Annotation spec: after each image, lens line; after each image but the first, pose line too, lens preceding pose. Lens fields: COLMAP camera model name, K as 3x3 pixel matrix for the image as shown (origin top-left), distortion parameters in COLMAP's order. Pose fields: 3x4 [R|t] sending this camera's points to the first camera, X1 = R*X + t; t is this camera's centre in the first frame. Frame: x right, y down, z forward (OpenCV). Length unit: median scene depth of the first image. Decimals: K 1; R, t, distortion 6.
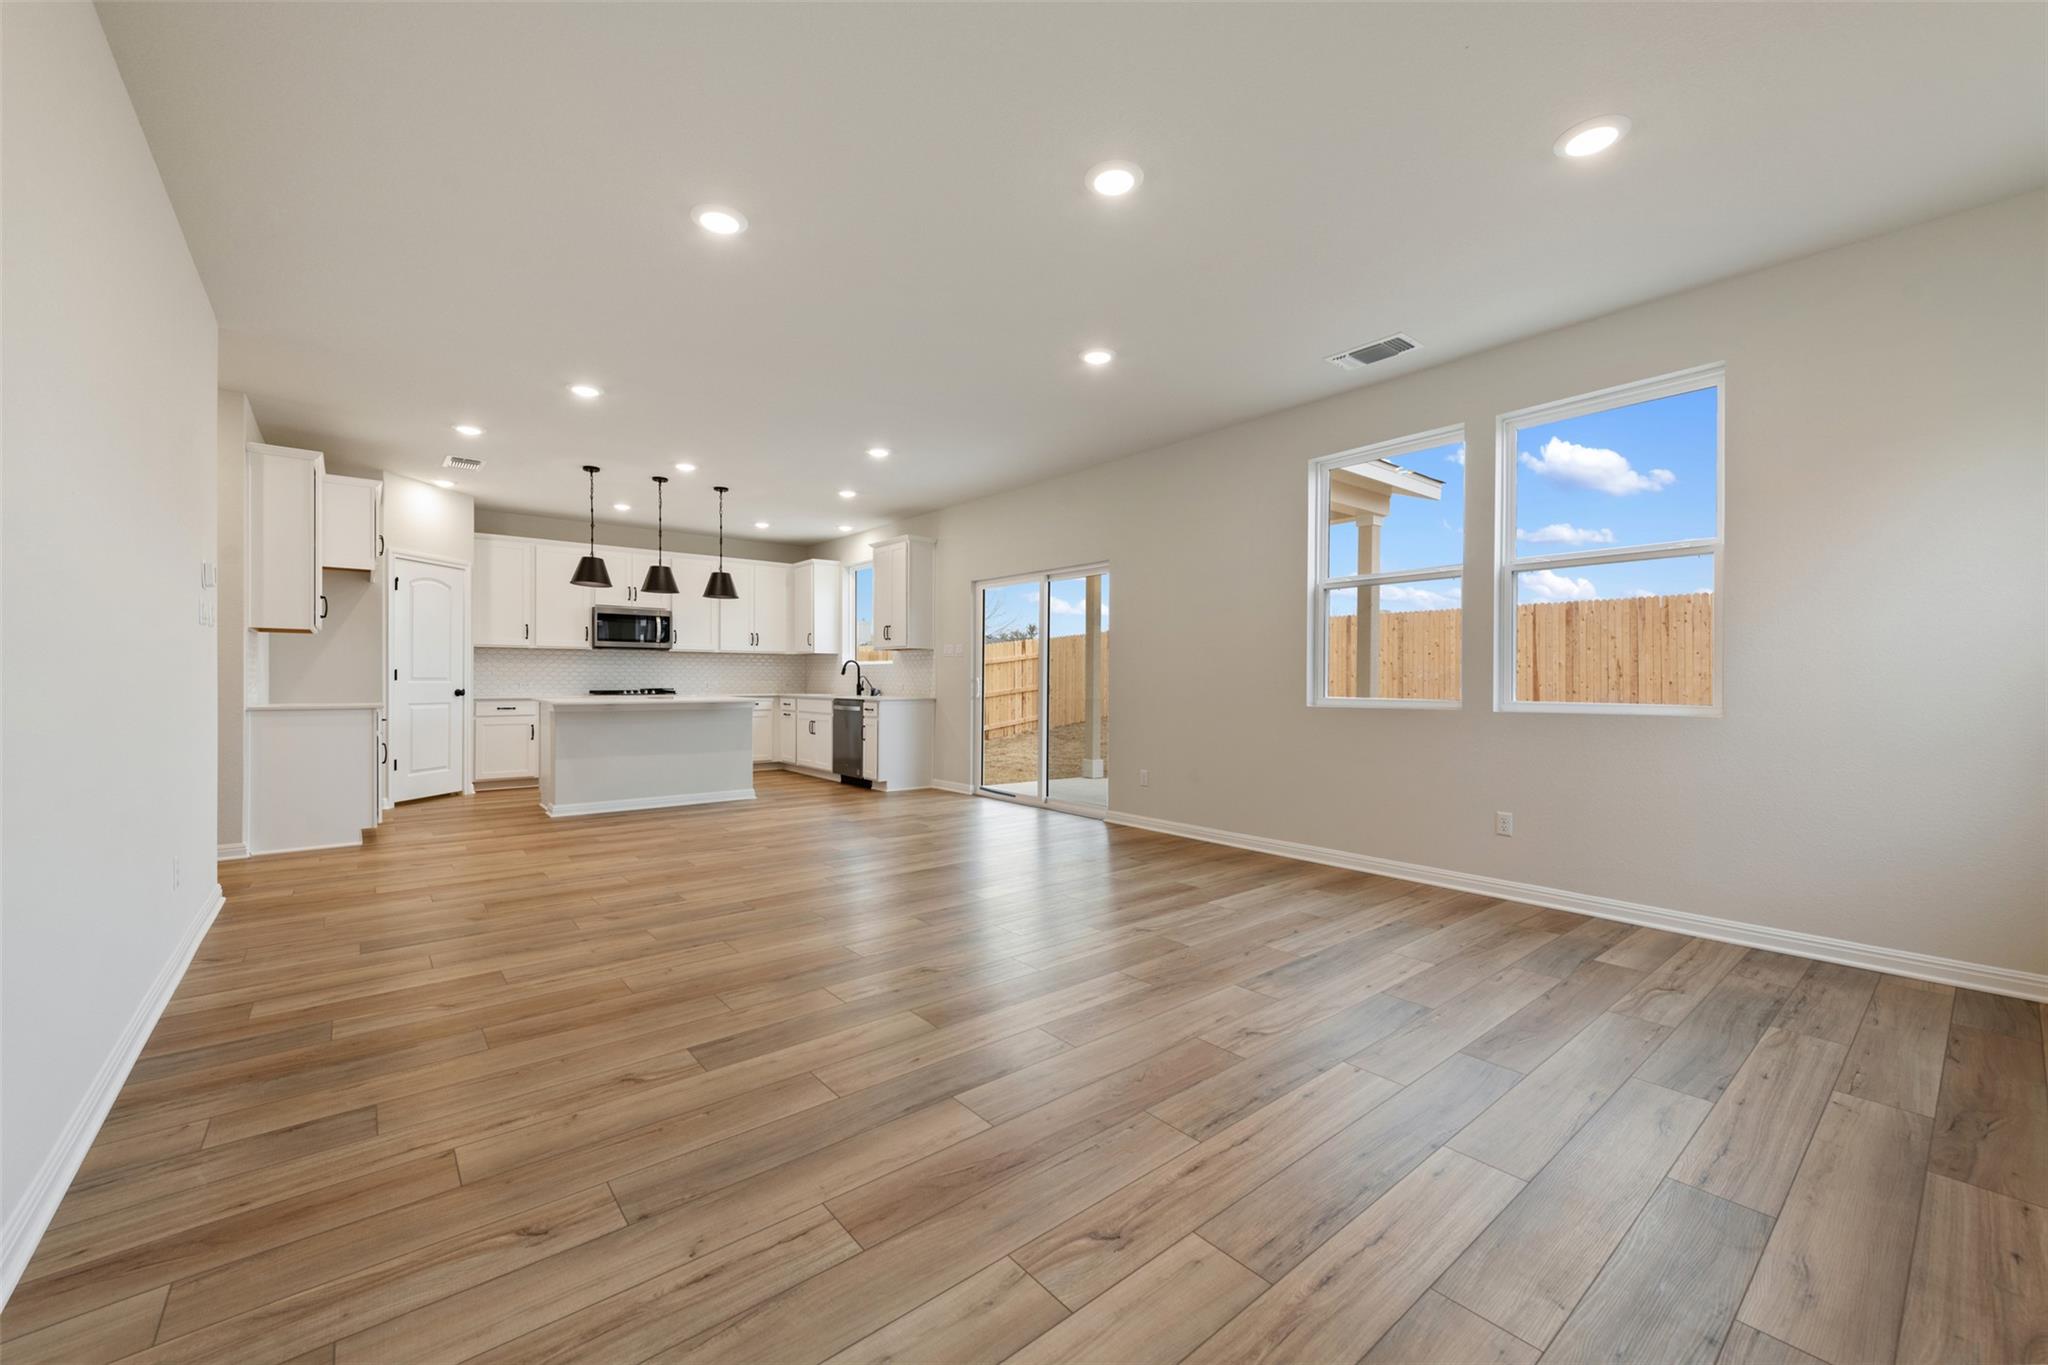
lens RADIAL K [[794.4, 0, 1024.0], [0, 794.4, 682.5], [0, 0, 1]] dist [-0.000277, -0.000233]
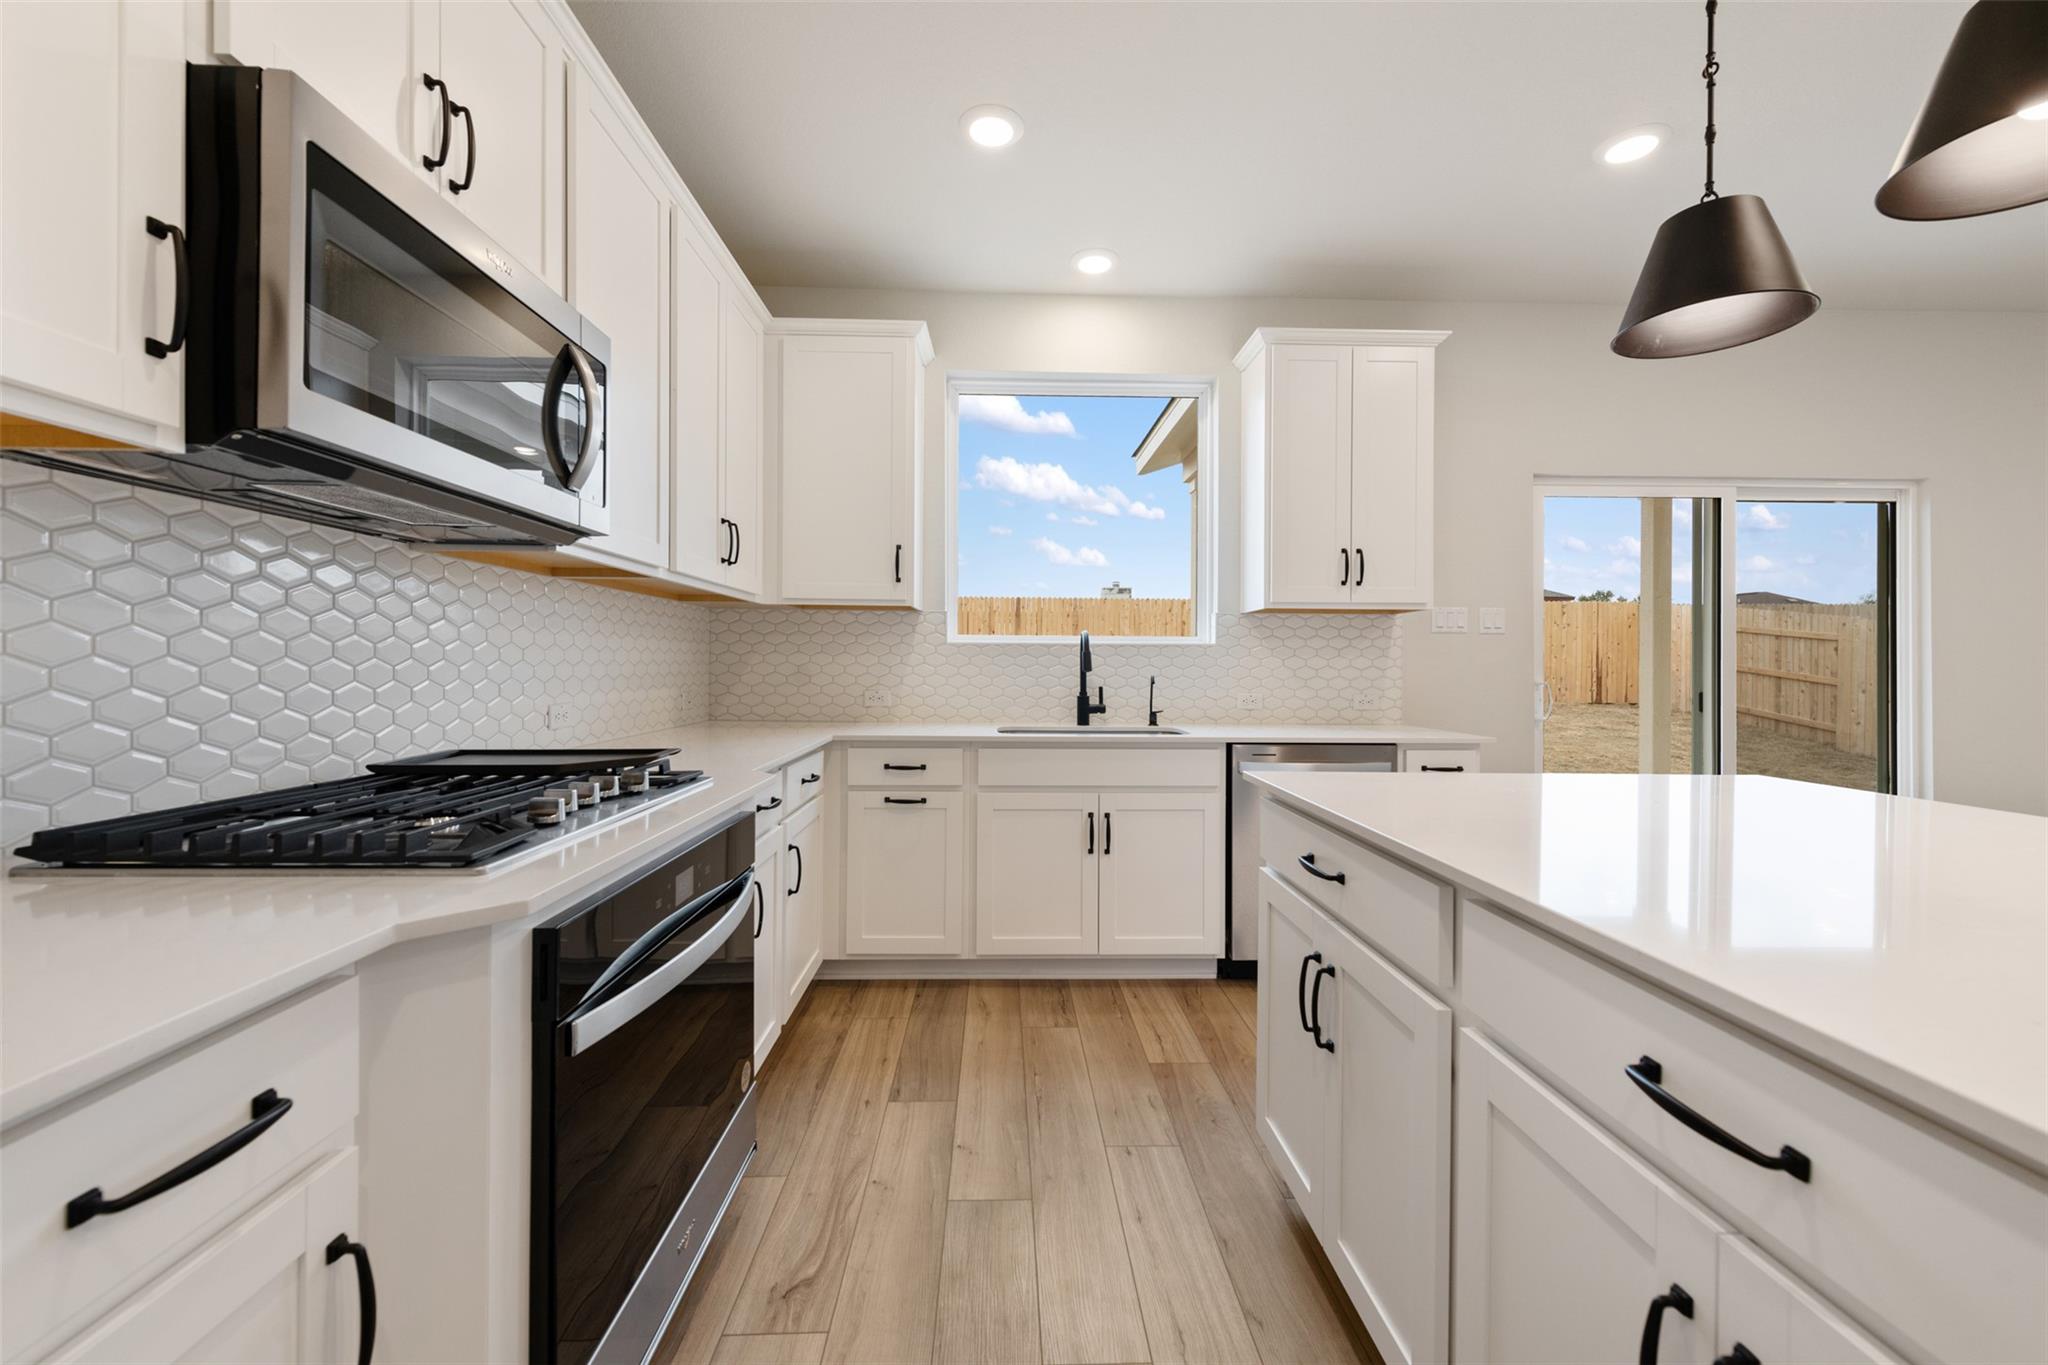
lens RADIAL K [[802.9, 0, 1024.3], [0, 802.9, 669.2], [0, 0, 1]] dist [0.014585, -0.005754]
pose [[0.617552, -0.002119, 0.786527, -0.630008], [-0.000355, 0.999996, 0.002973, -0.014036], [-0.786530, -0.002116, 0.617548, 0.946936]]
